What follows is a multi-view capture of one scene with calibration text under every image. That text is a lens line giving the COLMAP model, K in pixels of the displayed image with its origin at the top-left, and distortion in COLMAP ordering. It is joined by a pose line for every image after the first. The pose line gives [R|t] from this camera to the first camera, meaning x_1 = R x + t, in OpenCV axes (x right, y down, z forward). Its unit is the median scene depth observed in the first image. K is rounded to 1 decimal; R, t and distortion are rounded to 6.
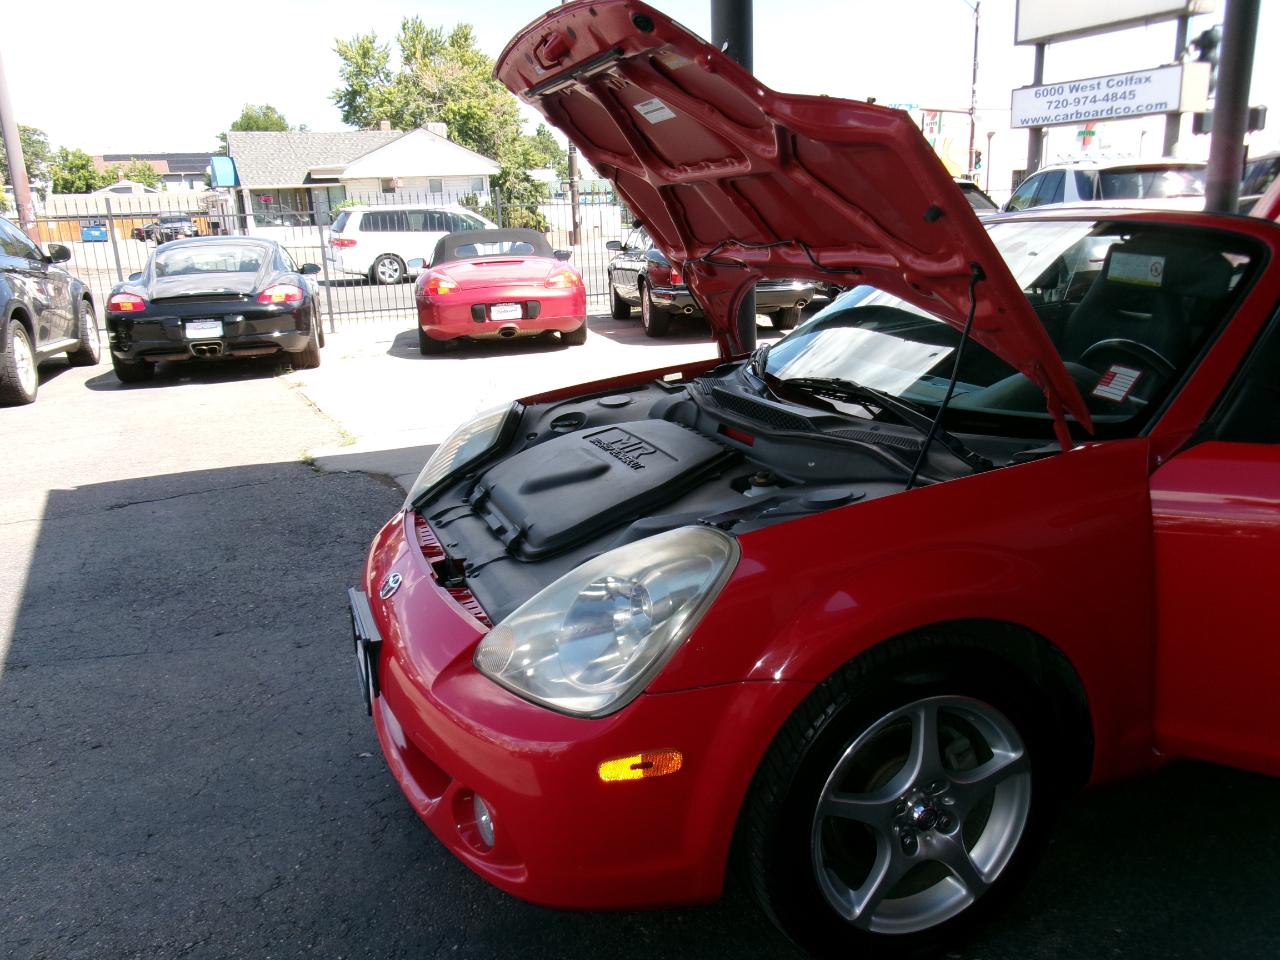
lens RADIAL K [[1036.9, 0, 654.0], [0, 1036.9, 481.0], [0, 0, 1]] dist [-0.000025, 0.008096]
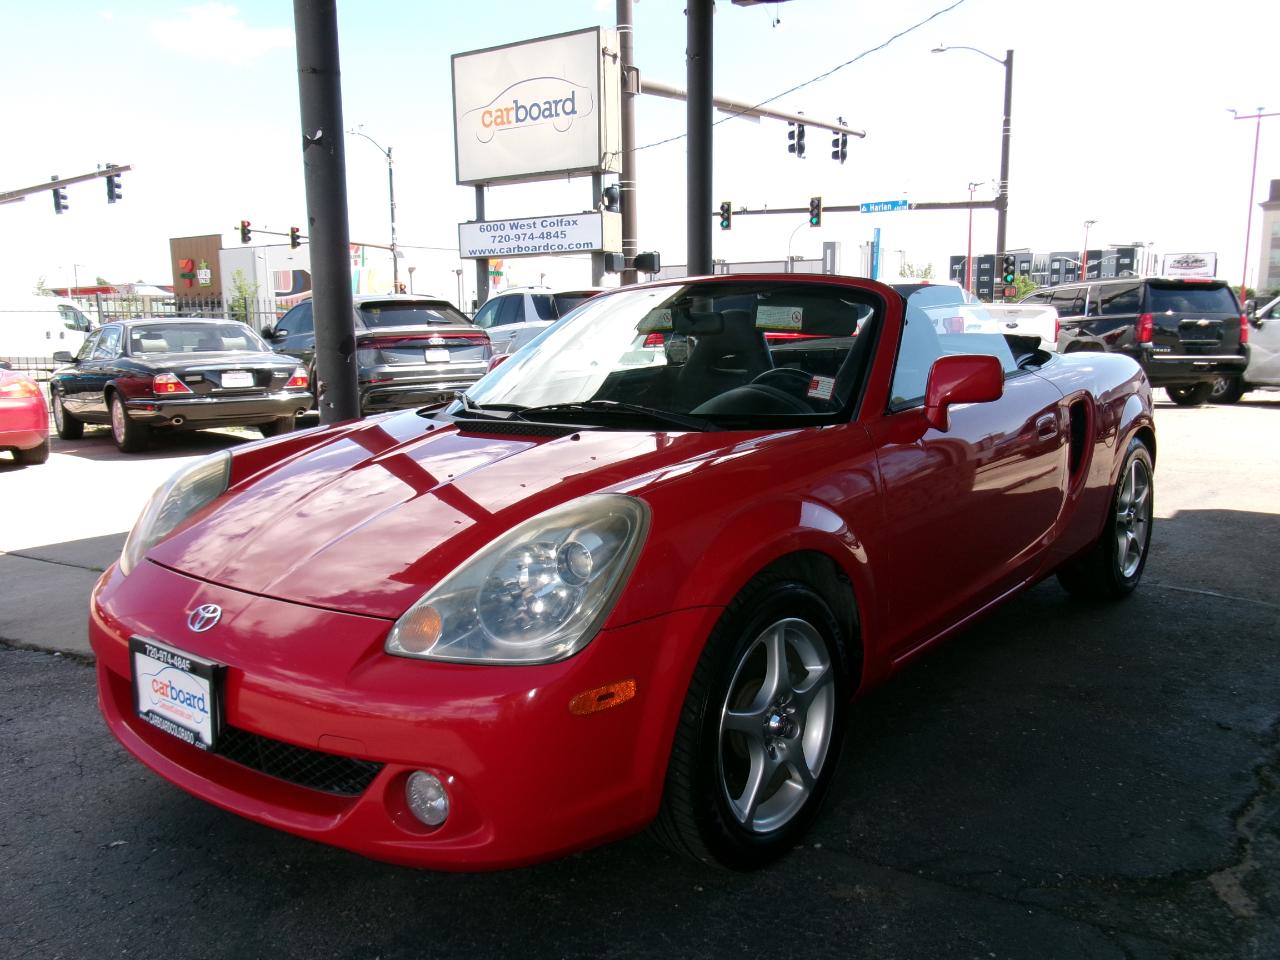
lens RADIAL K [[1036.9, 0, 654.0], [0, 1036.9, 481.0], [0, 0, 1]] dist [-0.000025, 0.008096]
pose [[0.861528, -0.052024, 0.505037, -0.045722], [0.112676, 0.989522, -0.090280, 0.013209], [-0.495049, 0.134684, 0.858363, -0.001131]]
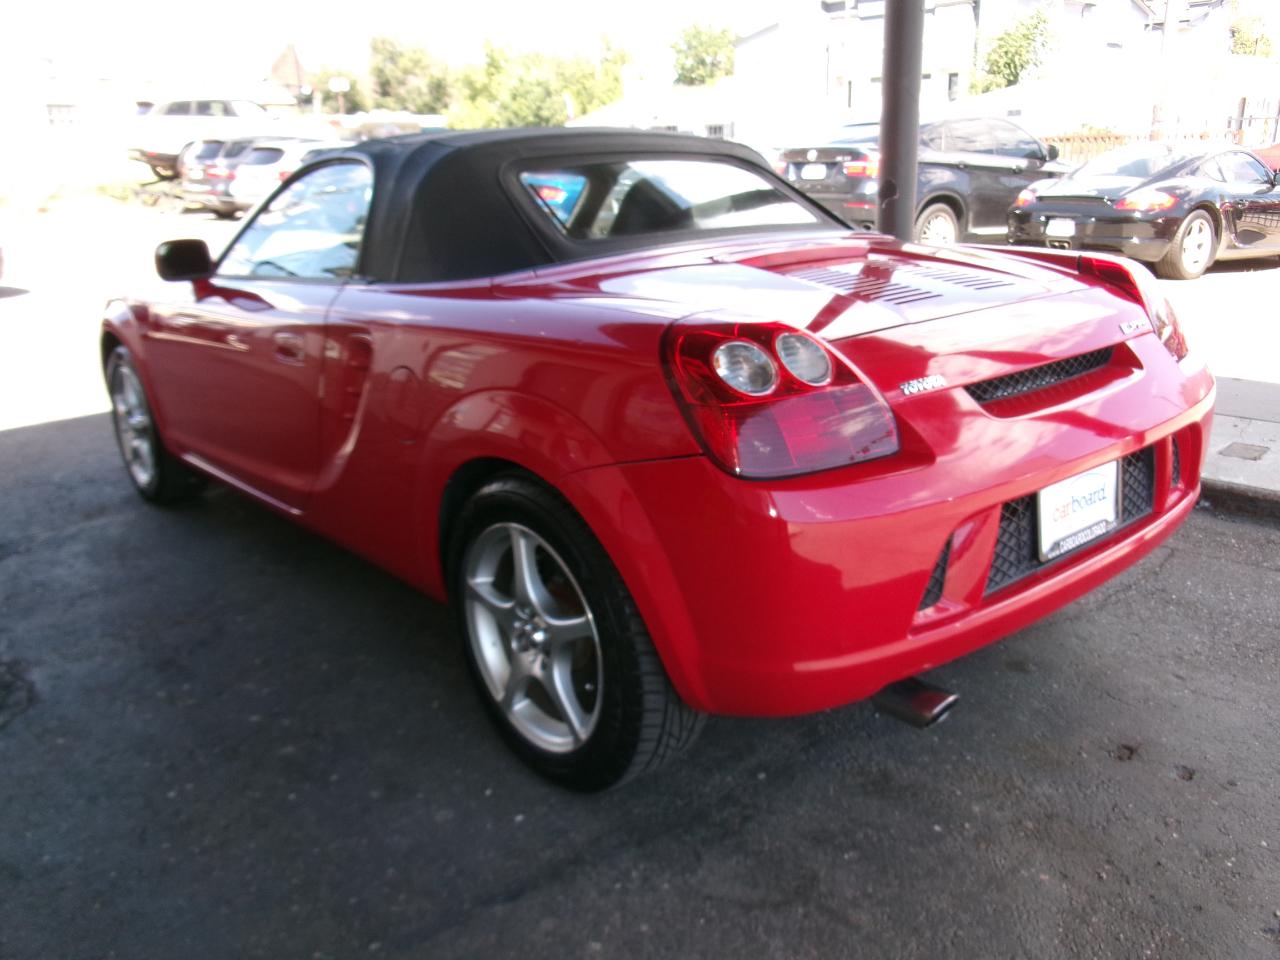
lens RADIAL K [[1030.5, 0, 654.7], [0, 1030.5, 477.9], [0, 0, 1]] dist [-0.006994, 0.017696]
pose [[0.328249, 0.315523, -0.890336, 0.276349], [-0.231408, 0.940701, 0.248057, -0.039710], [0.915807, 0.124607, 0.381799, 0.132149]]
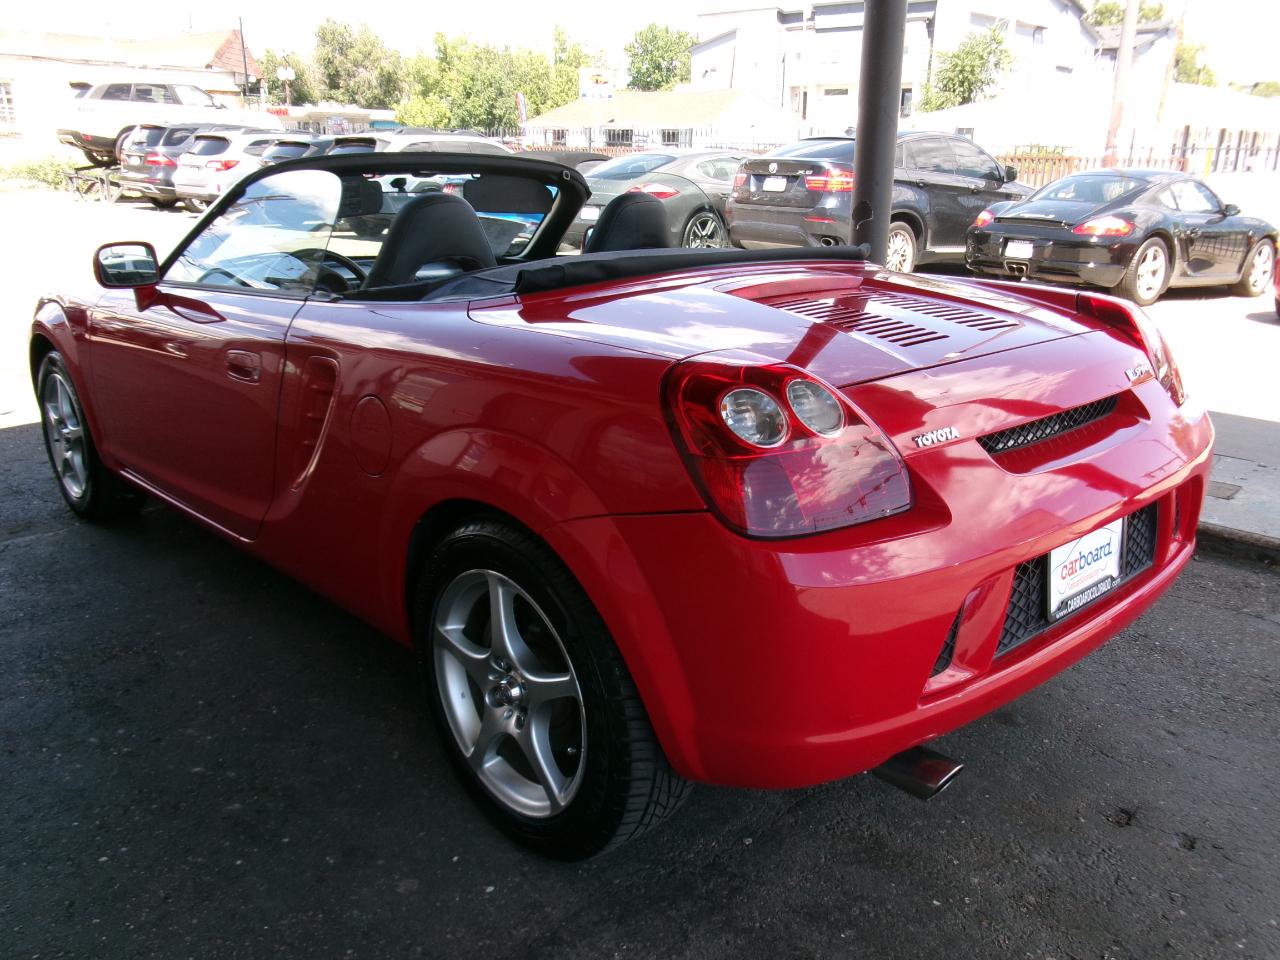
lens RADIAL K [[1036.9, 0, 654.0], [0, 1036.9, 481.0], [0, 0, 1]] dist [-0.000025, 0.008096]
pose [[0.367215, 0.321092, -0.872957, 0.266876], [-0.265384, 0.935683, 0.232528, -0.040893], [0.891473, 0.146281, 0.428809, 0.129838]]
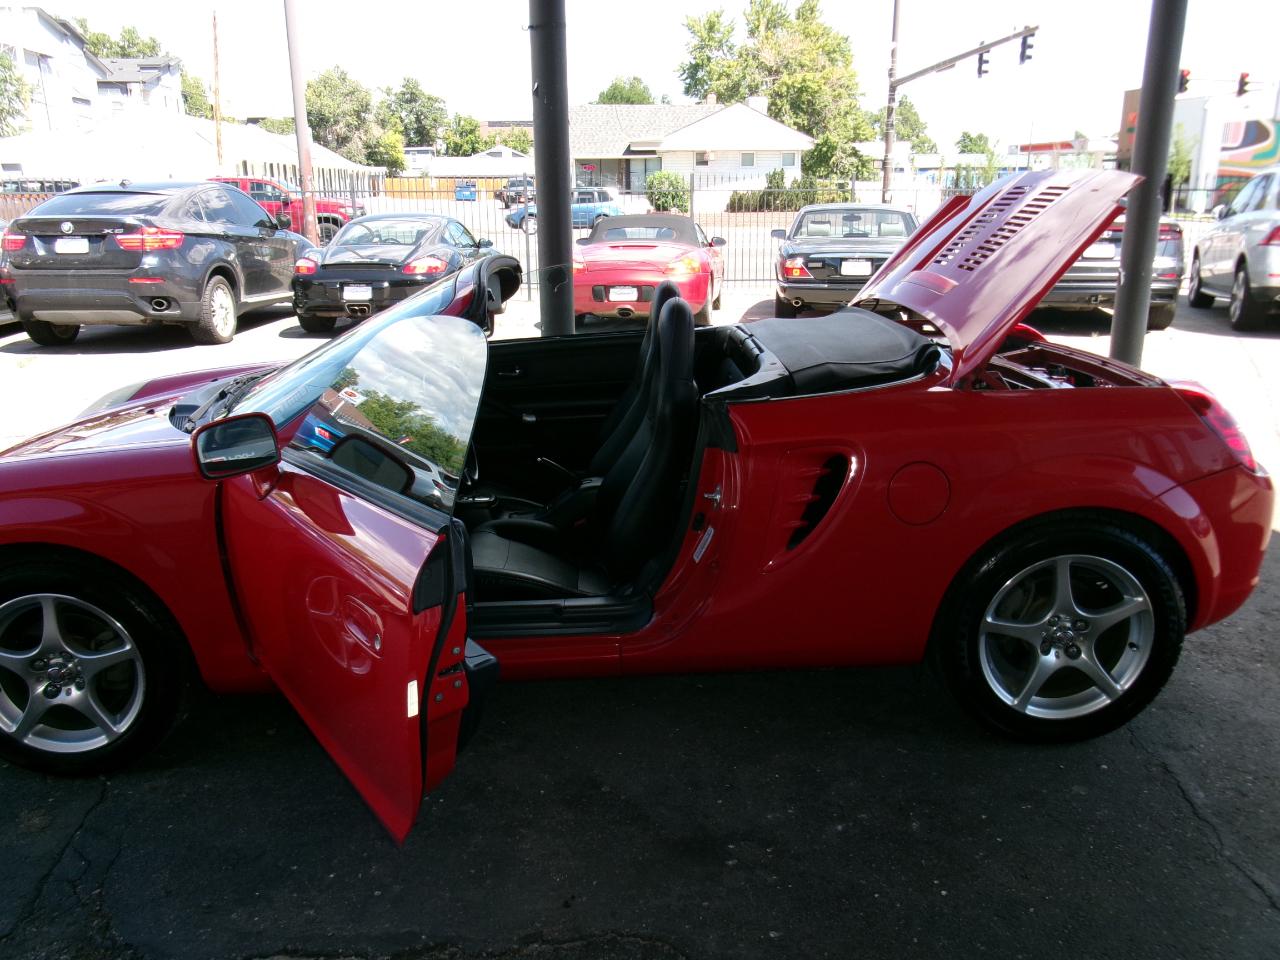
lens RADIAL K [[1034.1, 0, 645.2], [0, 1034.1, 482.5], [0, 0, 1]] dist [-0.001512, -0.001501]
pose [[0.946373, 0.119746, -0.300065, 0.148585], [-0.111540, 0.992768, 0.044396, -0.012013], [0.303211, -0.008546, 0.952885, -0.013795]]
